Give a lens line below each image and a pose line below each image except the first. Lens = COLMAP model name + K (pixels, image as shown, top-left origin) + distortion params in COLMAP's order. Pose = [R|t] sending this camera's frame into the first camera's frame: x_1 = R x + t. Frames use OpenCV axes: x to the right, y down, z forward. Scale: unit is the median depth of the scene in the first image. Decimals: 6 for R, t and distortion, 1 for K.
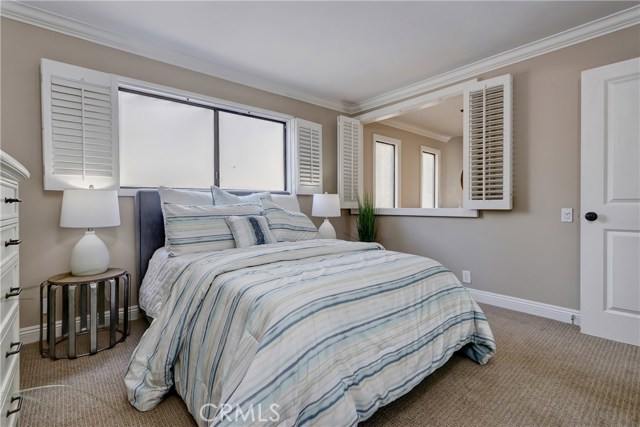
lens RADIAL K [[292.8, 0, 318.4], [0, 292.8, 209.5], [0, 0, 1]] dist [0.000729, 0.000013]
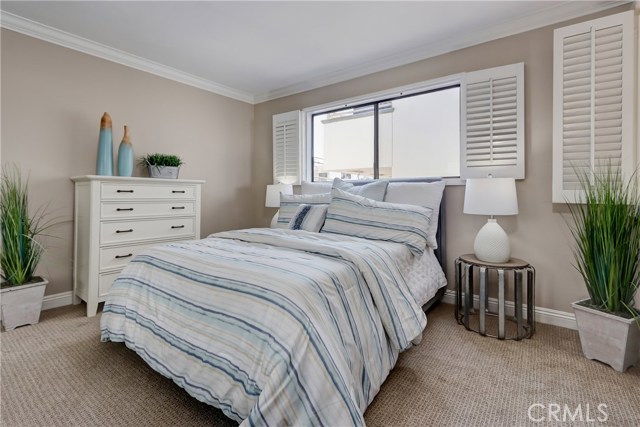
lens RADIAL K [[308.2, 0, 319.1], [0, 308.2, 189.9], [0, 0, 1]] dist [0.000668, -0.000032]
pose [[0.221019, -0.012618, -0.975188, 0.237612], [-0.015716, 0.999740, -0.016498, -0.004587], [0.975143, 0.018973, 0.220763, 0.202886]]
